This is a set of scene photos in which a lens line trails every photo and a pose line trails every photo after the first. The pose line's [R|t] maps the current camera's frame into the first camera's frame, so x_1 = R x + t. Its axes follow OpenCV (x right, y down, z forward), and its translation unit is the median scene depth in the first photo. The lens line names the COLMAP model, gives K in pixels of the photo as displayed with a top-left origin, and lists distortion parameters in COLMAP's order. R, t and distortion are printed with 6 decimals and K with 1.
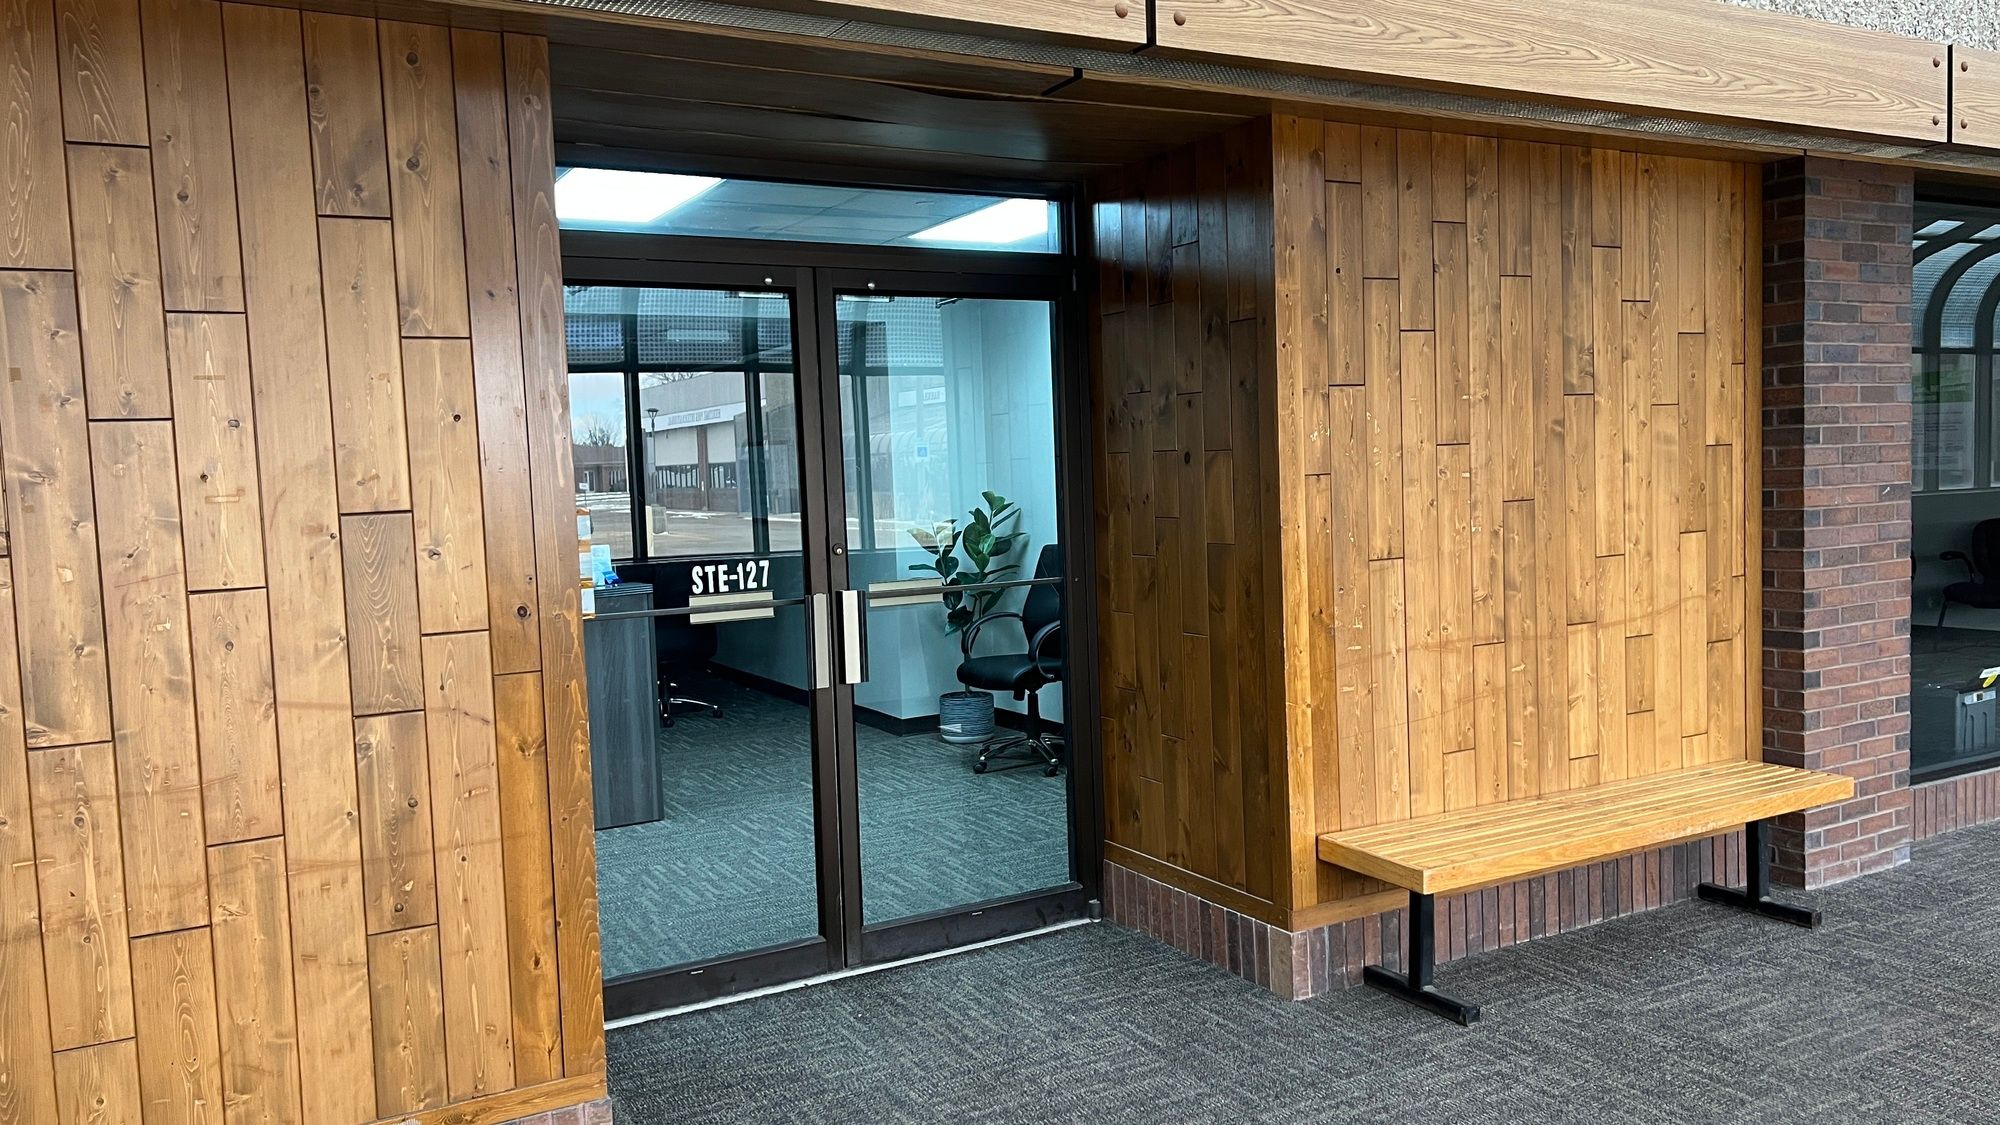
lens RADIAL K [[1461.8, 0, 1031.1], [0, 1461.8, 566.6], [0, 0, 1]] dist [0.071816, -0.120497]
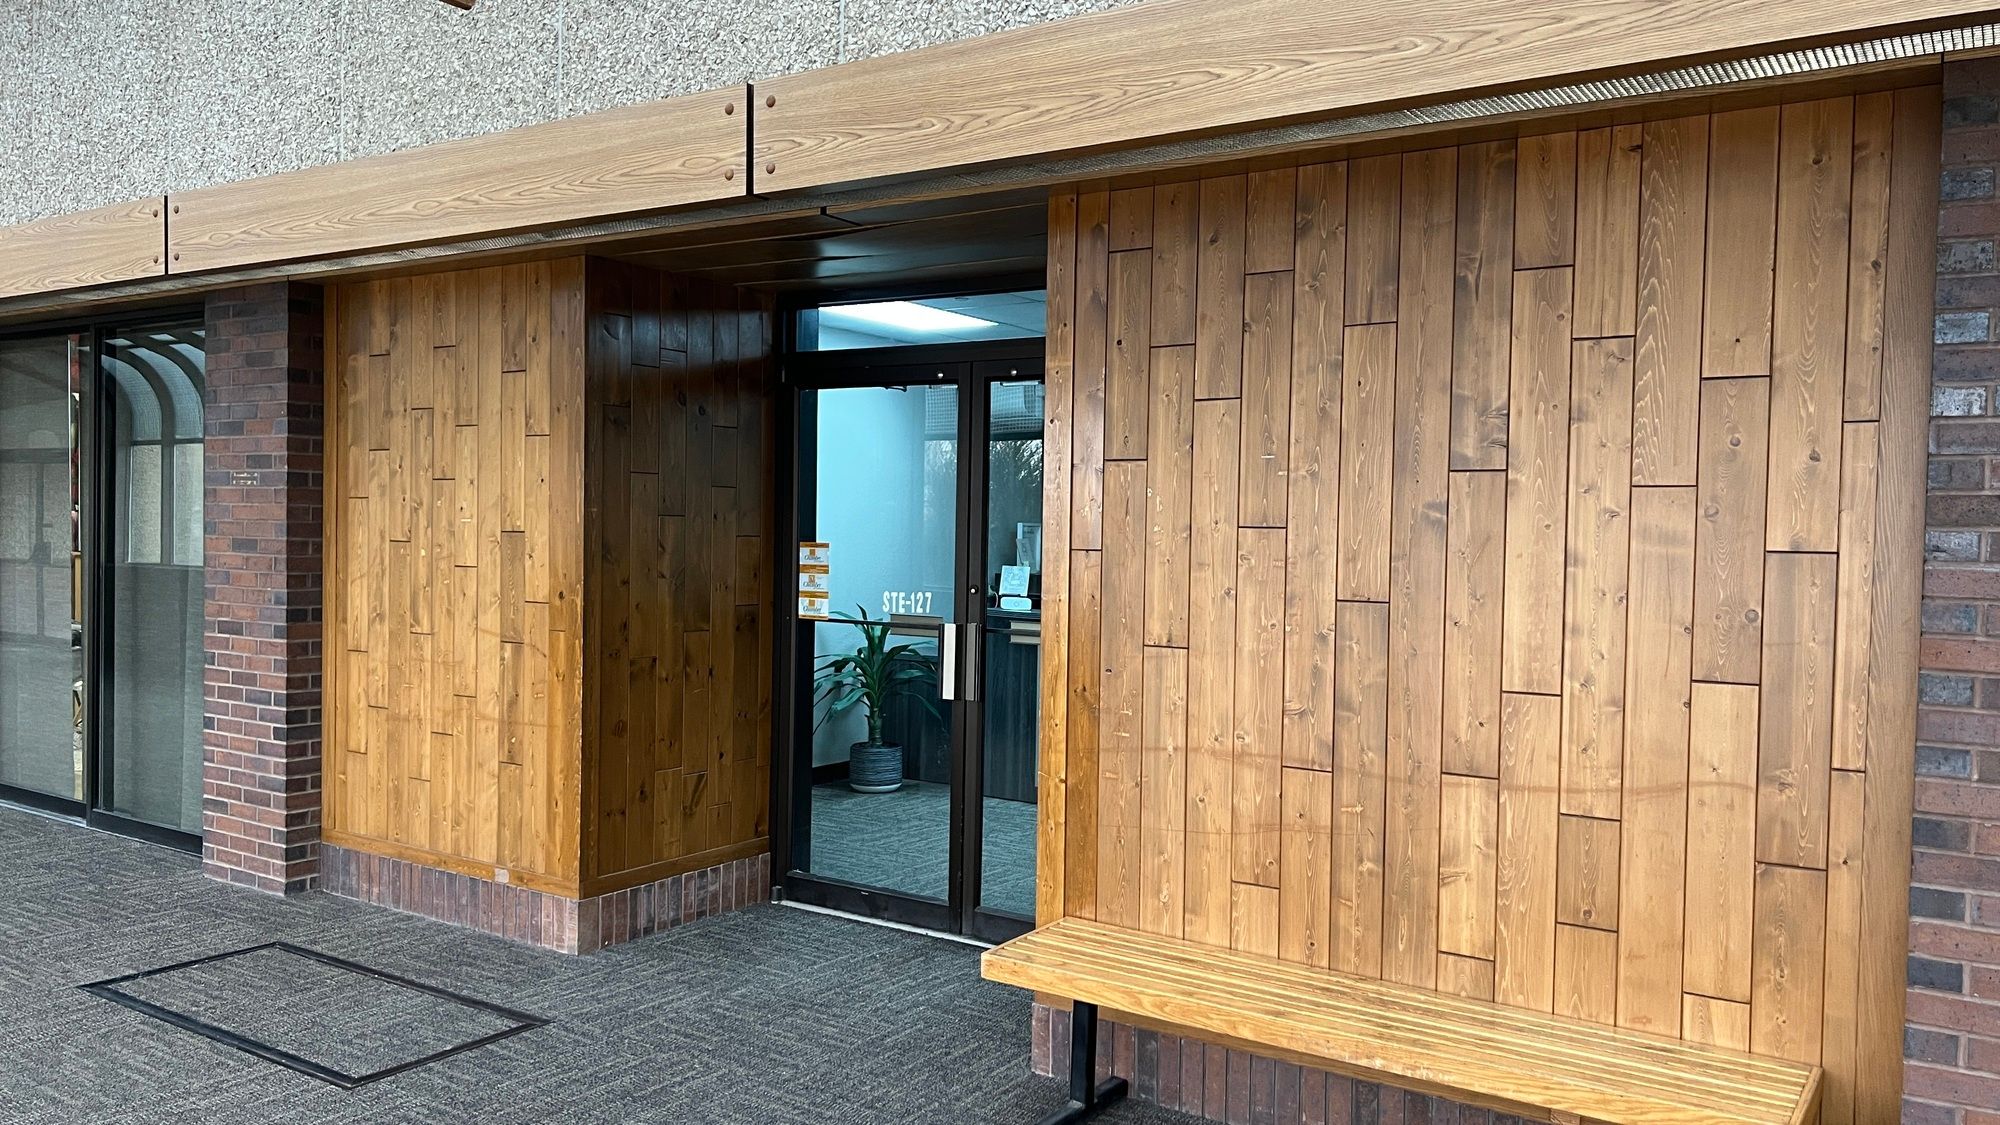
lens RADIAL K [[1461.8, 0, 1031.1], [0, 1461.8, 566.6], [0, 0, 1]] dist [0.071816, -0.120497]
pose [[0.465908, 0.069945, -0.882064, 0.995999], [-0.094937, 0.995068, 0.028760, -0.072709], [0.879725, 0.070341, 0.470250, 0.482353]]
